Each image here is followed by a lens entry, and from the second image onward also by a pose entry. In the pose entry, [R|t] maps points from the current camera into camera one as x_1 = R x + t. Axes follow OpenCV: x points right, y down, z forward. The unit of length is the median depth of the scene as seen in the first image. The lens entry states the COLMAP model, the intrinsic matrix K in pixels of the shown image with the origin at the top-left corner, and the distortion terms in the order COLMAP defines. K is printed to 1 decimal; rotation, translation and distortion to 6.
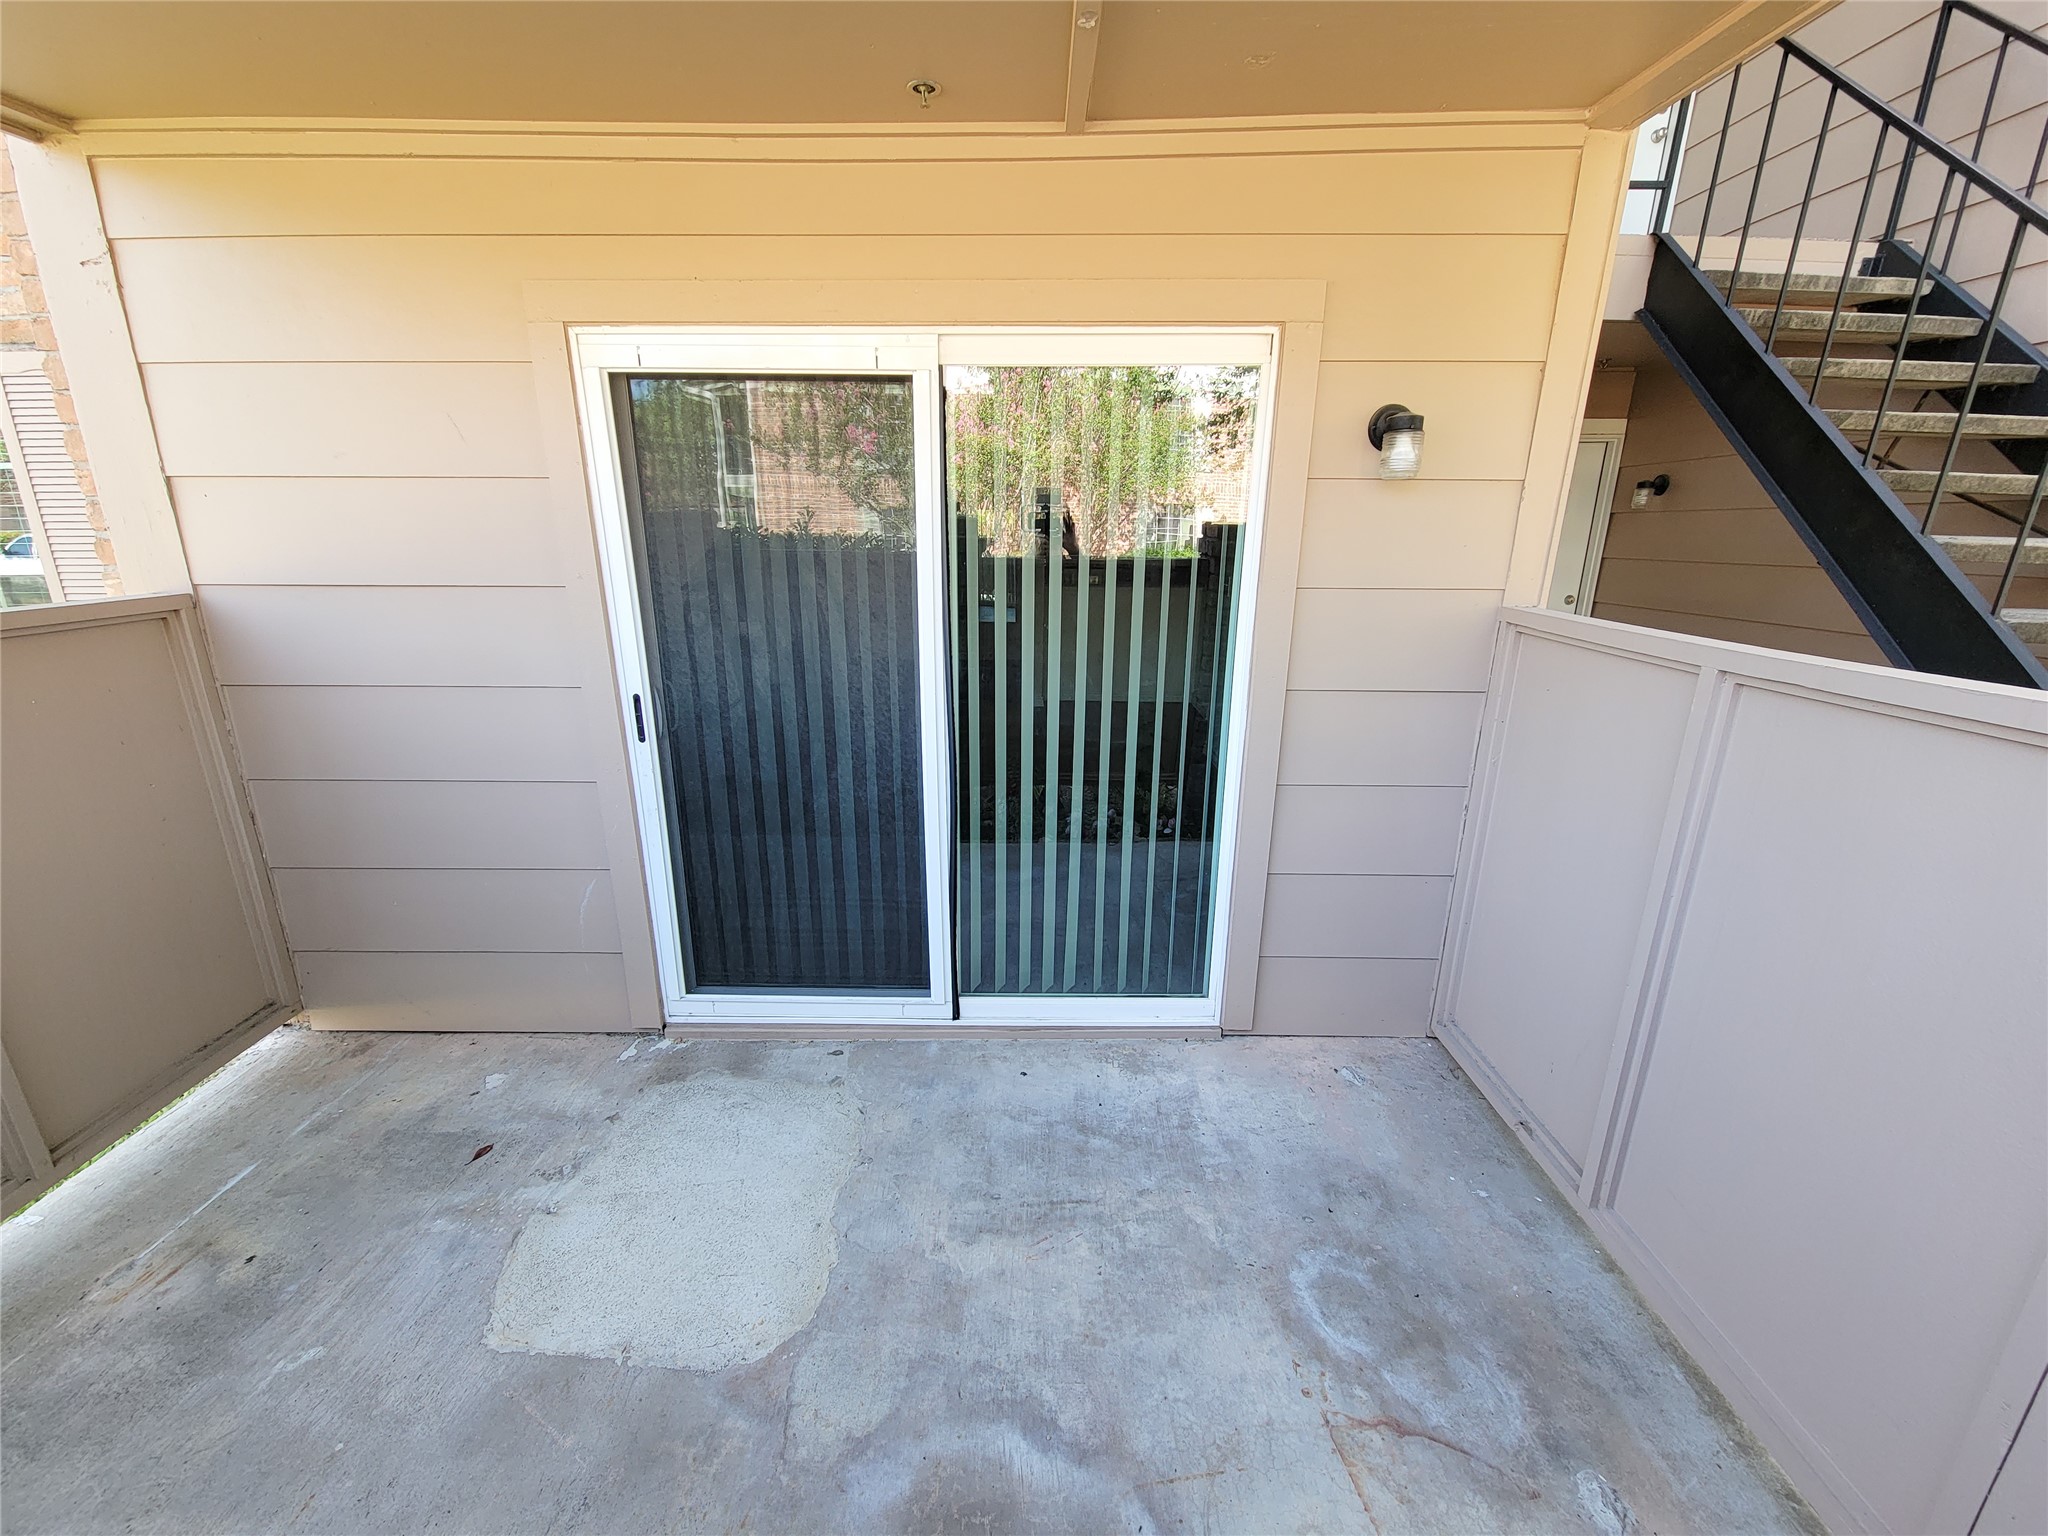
lens RADIAL K [[853.0, 0, 1013.6], [0, 853.0, 776.7], [0, 0, 1]] dist [0.007760, -0.002353]
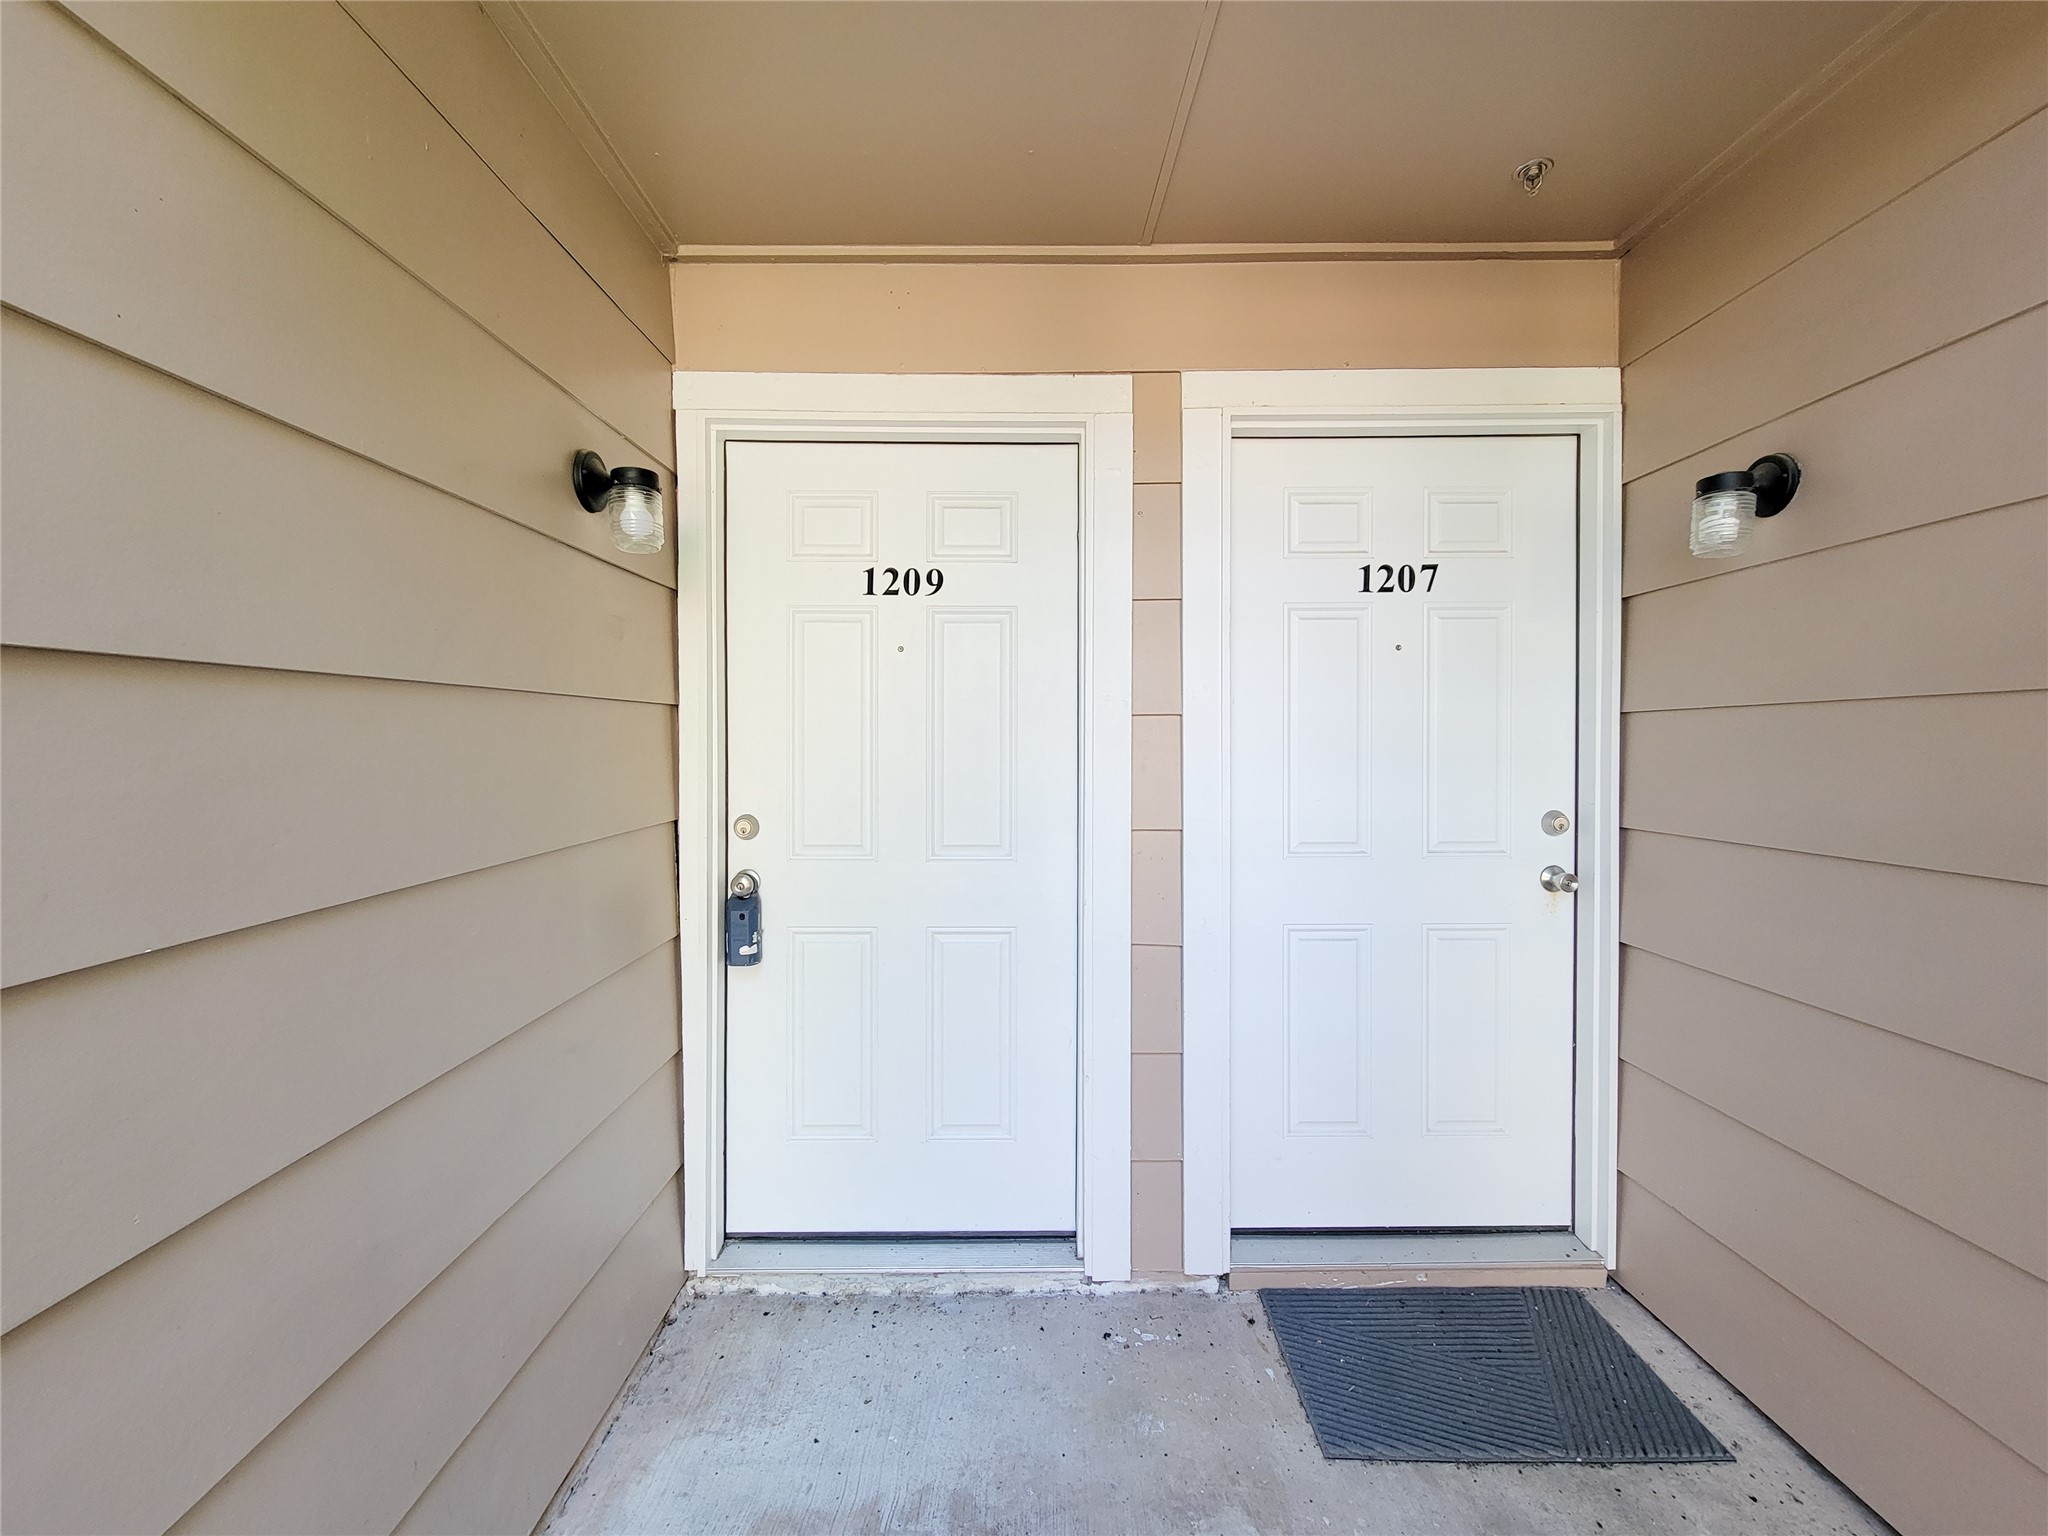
lens RADIAL K [[853.0, 0, 1020.8], [0, 853.0, 757.9], [0, 0, 1]] dist [0.007760, -0.002353]
pose [[0.999849, -0.009450, 0.014594, 0.446362], [0.013004, 0.963625, -0.266940, -0.150232], [-0.011541, 0.267090, 0.963603, 0.689615]]
